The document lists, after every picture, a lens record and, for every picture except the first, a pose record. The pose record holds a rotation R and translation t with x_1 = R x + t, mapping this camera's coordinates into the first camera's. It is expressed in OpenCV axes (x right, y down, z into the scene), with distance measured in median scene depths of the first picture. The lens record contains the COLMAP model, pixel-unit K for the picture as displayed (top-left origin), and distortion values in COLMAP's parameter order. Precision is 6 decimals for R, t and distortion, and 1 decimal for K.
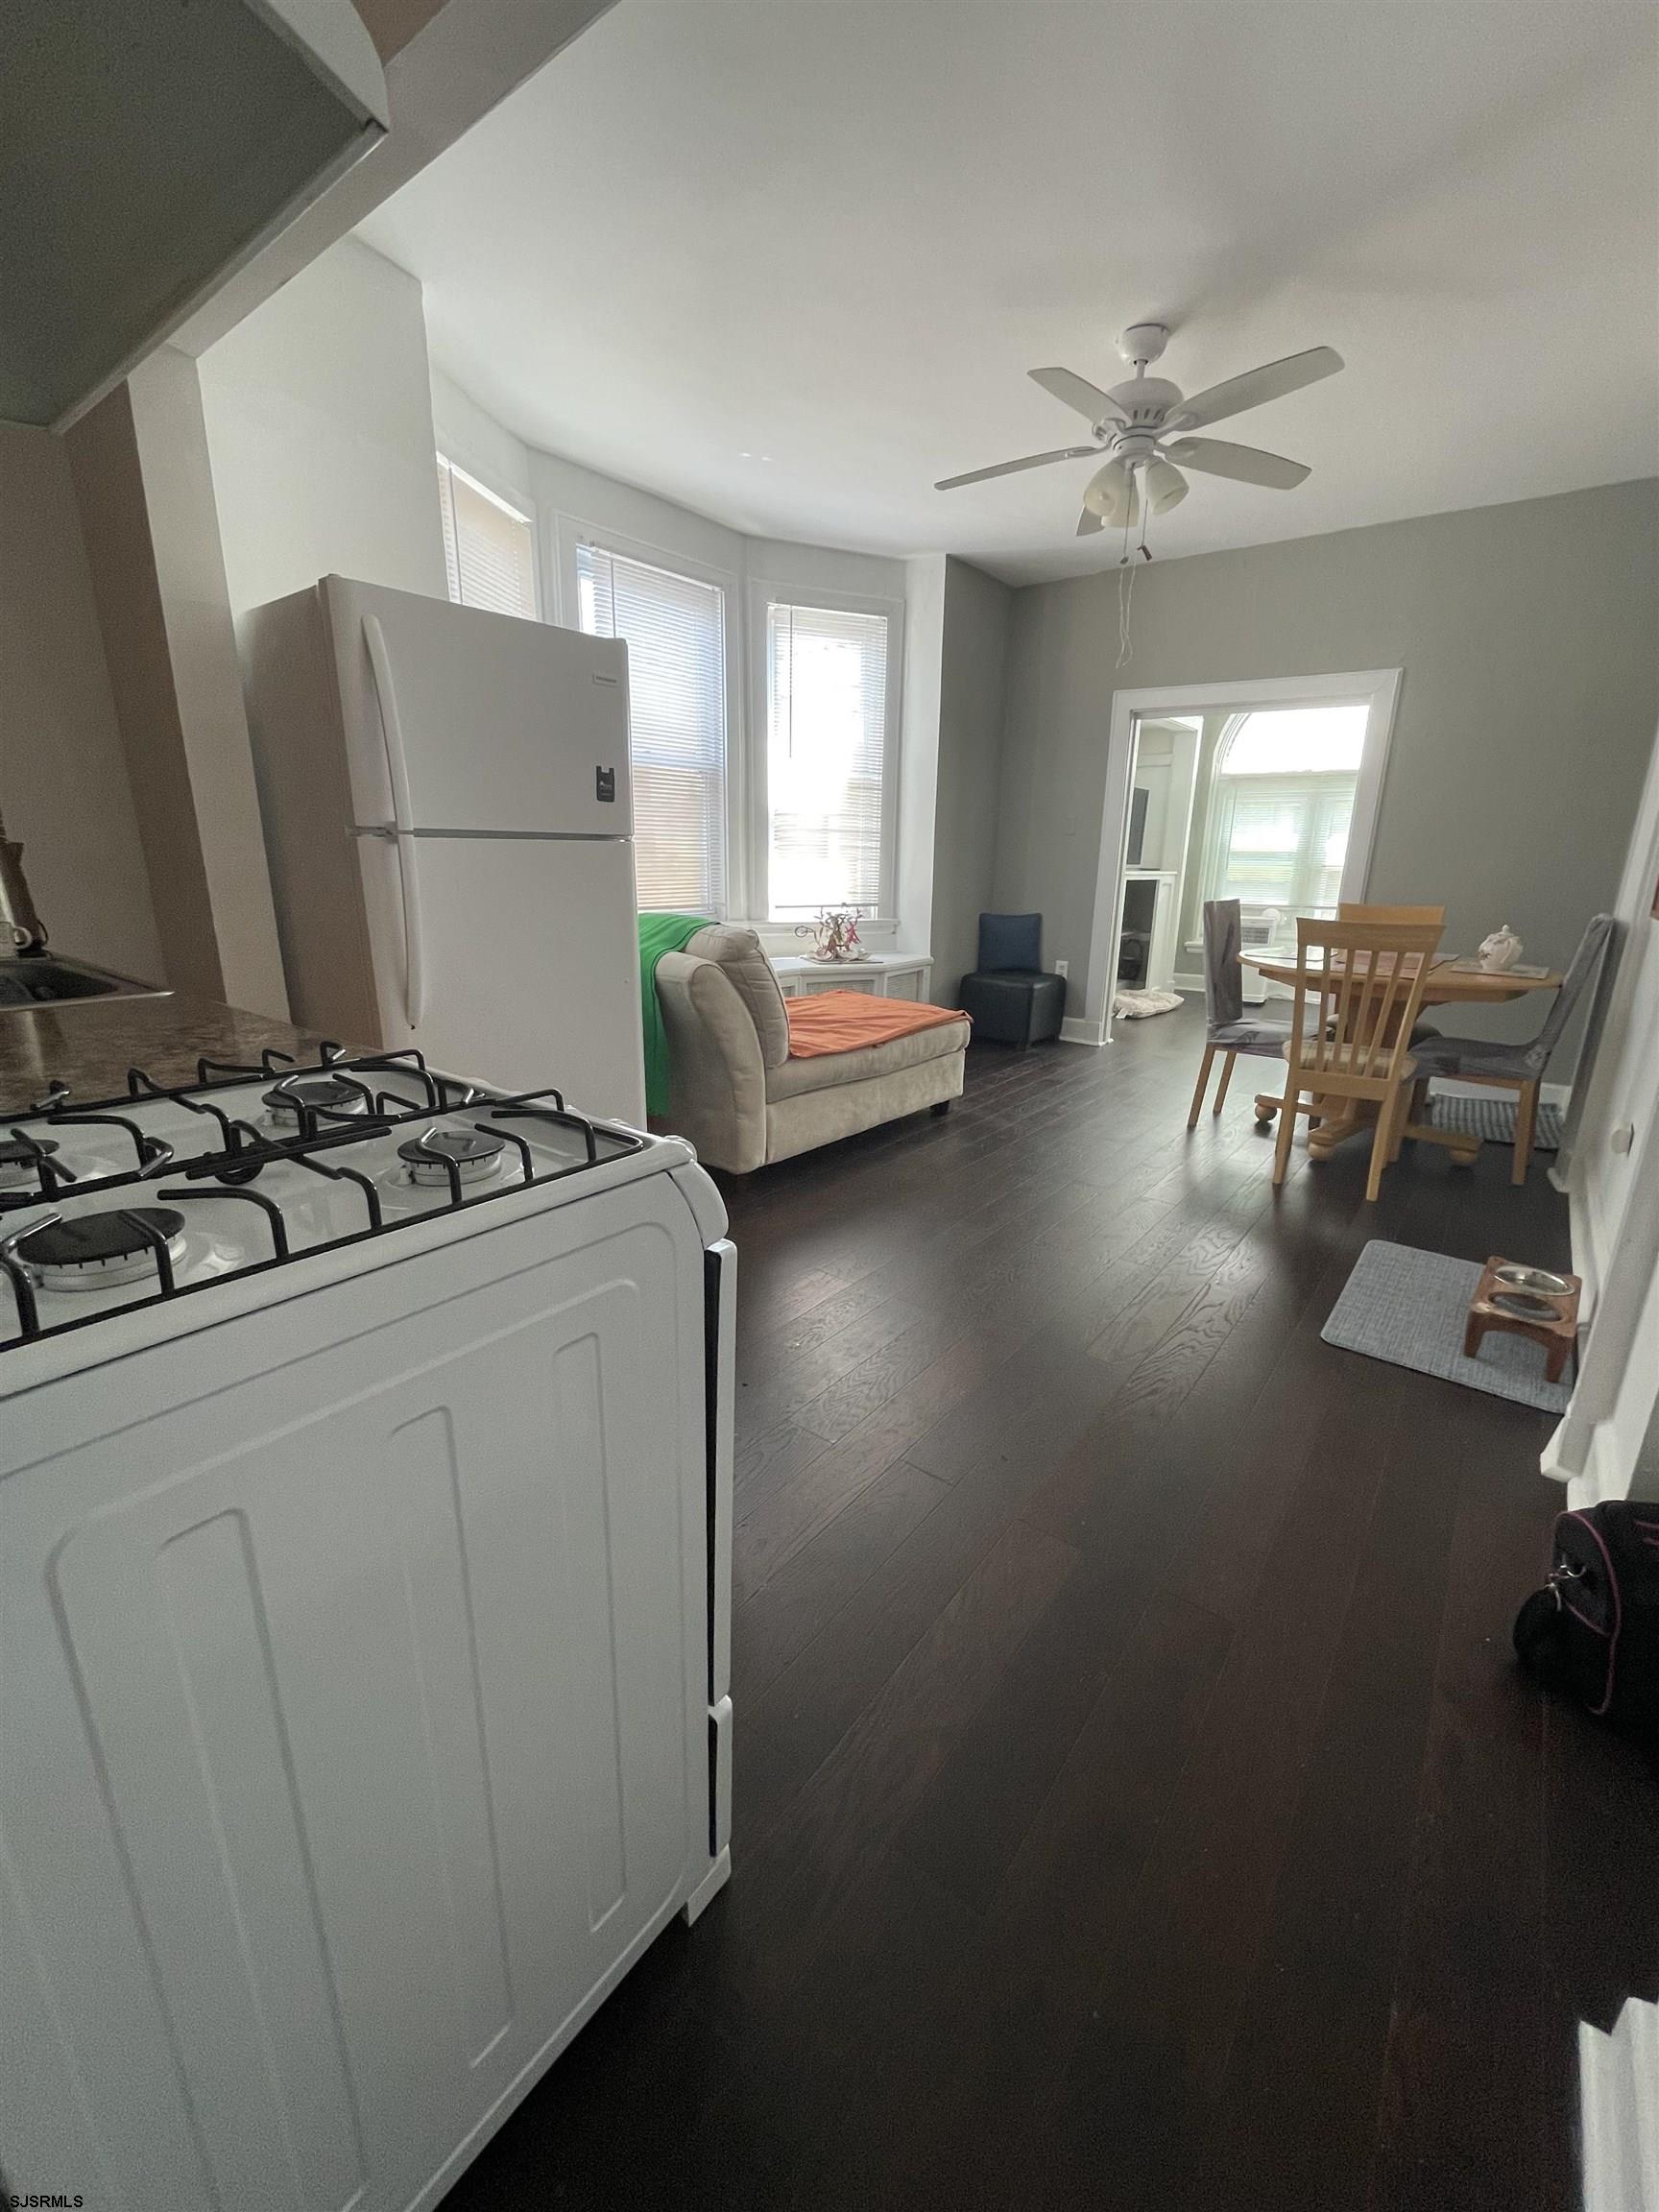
lens RADIAL K [[891.2, 0, 831.0], [0, 891.2, 1107.5], [0, 0, 1]] dist [-0.002721, 0.000454]
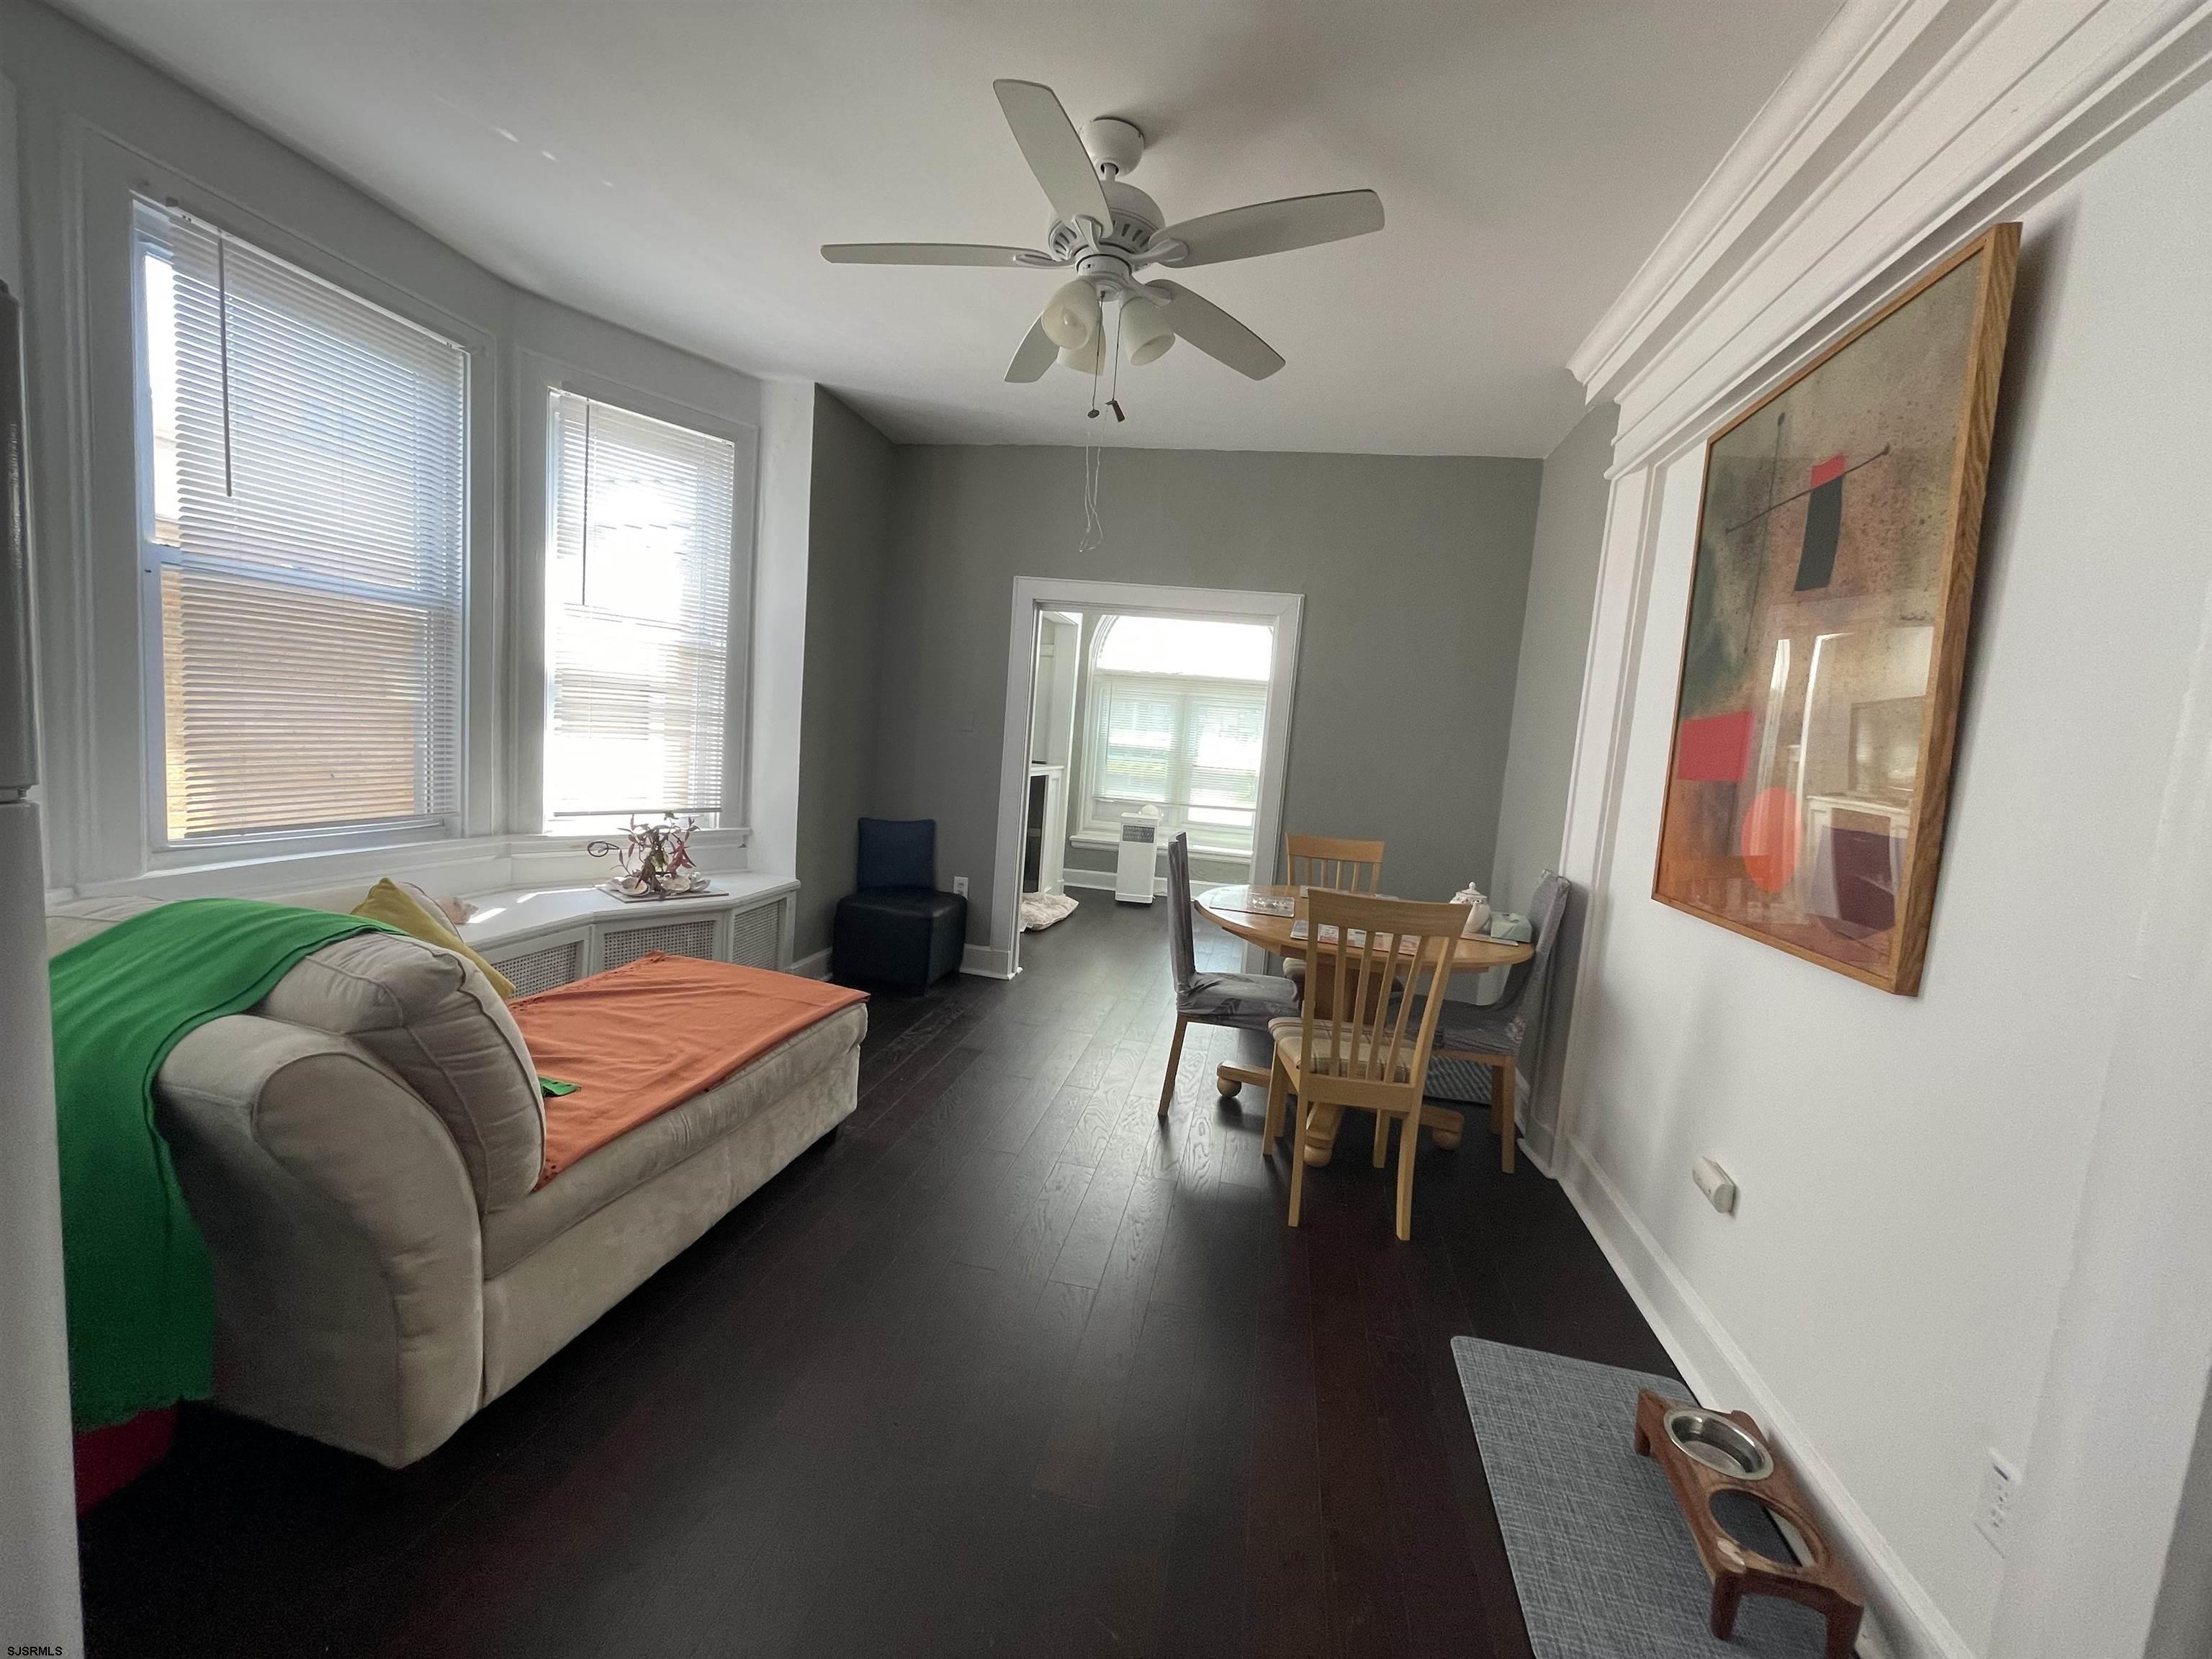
lens RADIAL K [[891.2, 0, 1101.9], [0, 891.2, 830.8], [0, 0, 1]] dist [-0.002721, 0.000454]
pose [[0.894545, 0.008712, 0.446894, 0.007905], [0.055655, 0.989858, -0.130702, -0.120489], [-0.443500, 0.141791, 0.884987, 0.267766]]
